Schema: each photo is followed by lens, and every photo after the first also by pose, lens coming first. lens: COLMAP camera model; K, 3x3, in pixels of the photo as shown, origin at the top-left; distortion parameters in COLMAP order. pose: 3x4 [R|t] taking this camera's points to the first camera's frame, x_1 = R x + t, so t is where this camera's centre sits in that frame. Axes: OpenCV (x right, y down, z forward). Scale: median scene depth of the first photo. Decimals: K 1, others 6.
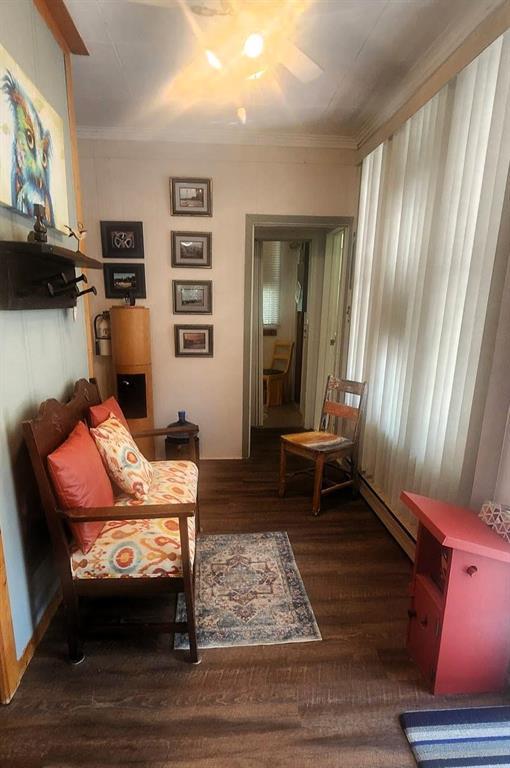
lens RADIAL K [[362.6, 0, 256.3], [0, 362.6, 385.9], [0, 0, 1]] dist [0.002728, 0.000231]
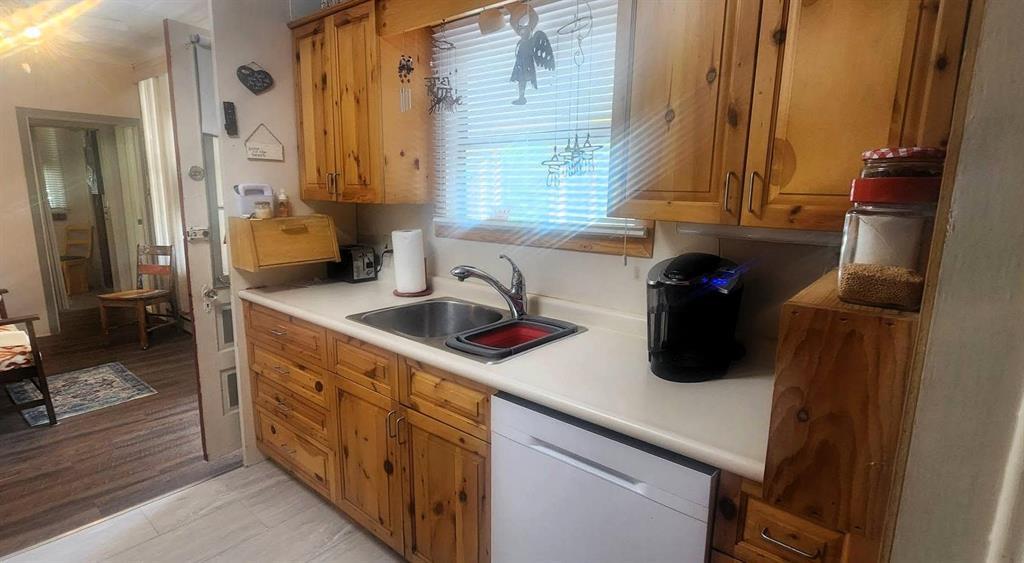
lens RADIAL K [[501.5, 0, 544.8], [0, 501.5, 276.6], [0, 0, 1]] dist [0.001531, 0.000875]
pose [[0.656785, -0.134842, 0.741924, -0.183122], [0.163740, 0.985909, 0.034236, 0.256305], [-0.736086, 0.098997, 0.669609, -1.205683]]
